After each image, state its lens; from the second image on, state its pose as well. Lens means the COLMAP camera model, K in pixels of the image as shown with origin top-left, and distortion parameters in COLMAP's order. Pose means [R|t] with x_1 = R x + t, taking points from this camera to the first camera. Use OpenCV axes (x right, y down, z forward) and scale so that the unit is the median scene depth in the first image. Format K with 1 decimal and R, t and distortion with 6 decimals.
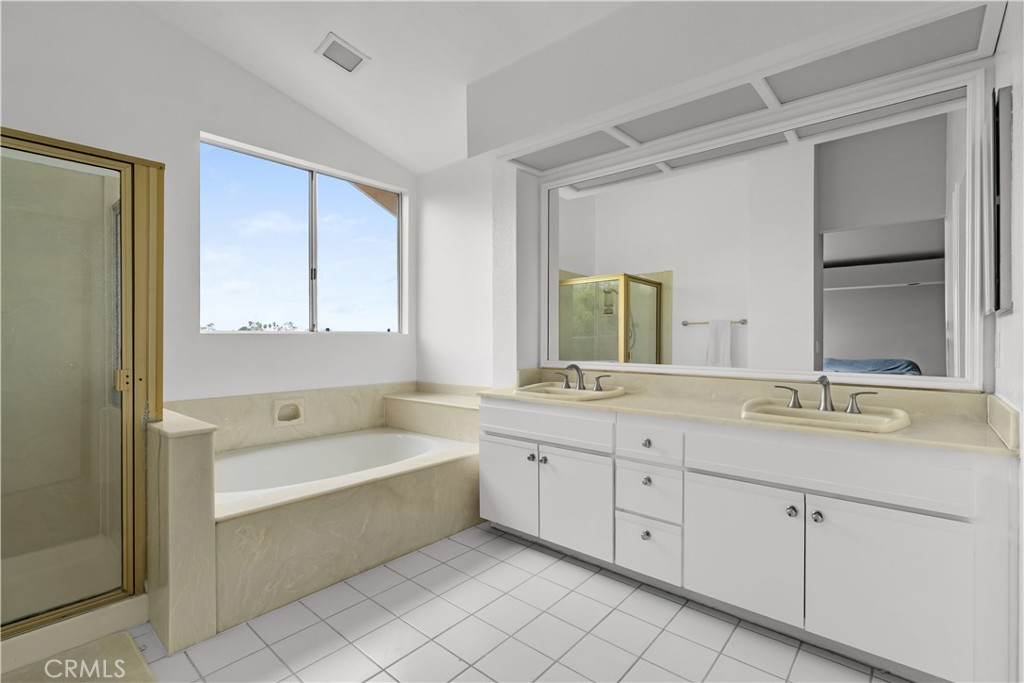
lens RADIAL K [[467.7, 0, 515.8], [0, 467.7, 342.3], [0, 0, 1]] dist [-0.010020, 0.003724]
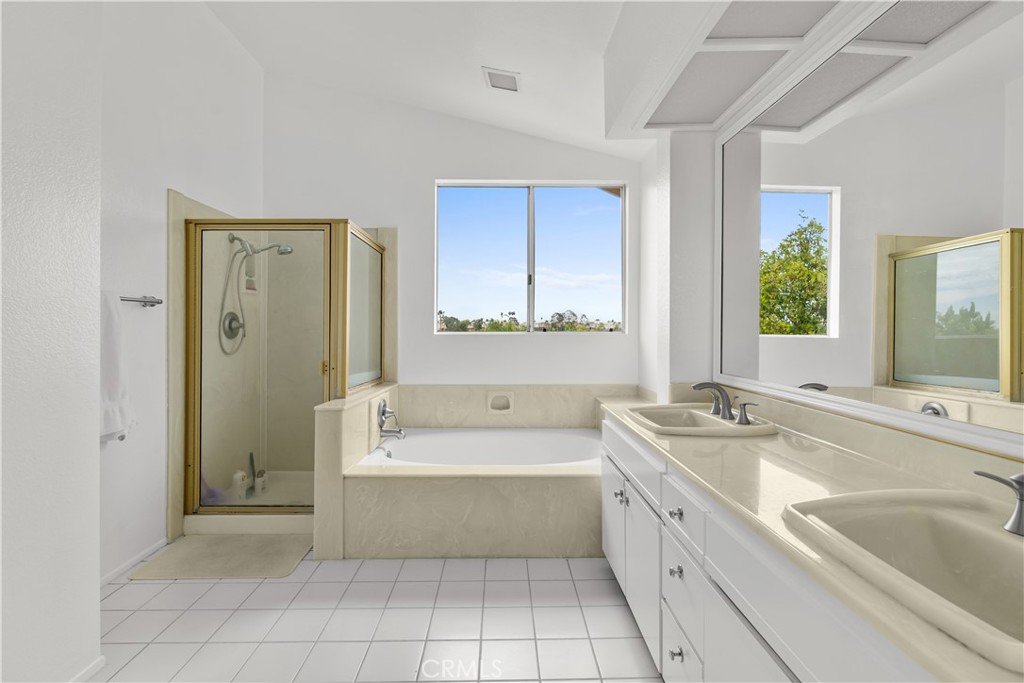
lens RADIAL K [[467.7, 0, 511.4], [0, 467.7, 331.9], [0, 0, 1]] dist [-0.010020, 0.003724]
pose [[0.668212, 0.005516, -0.743951, 0.471529], [-0.009646, 0.999953, -0.001250, -0.028356], [0.743909, 0.008011, 0.668233, 0.301354]]
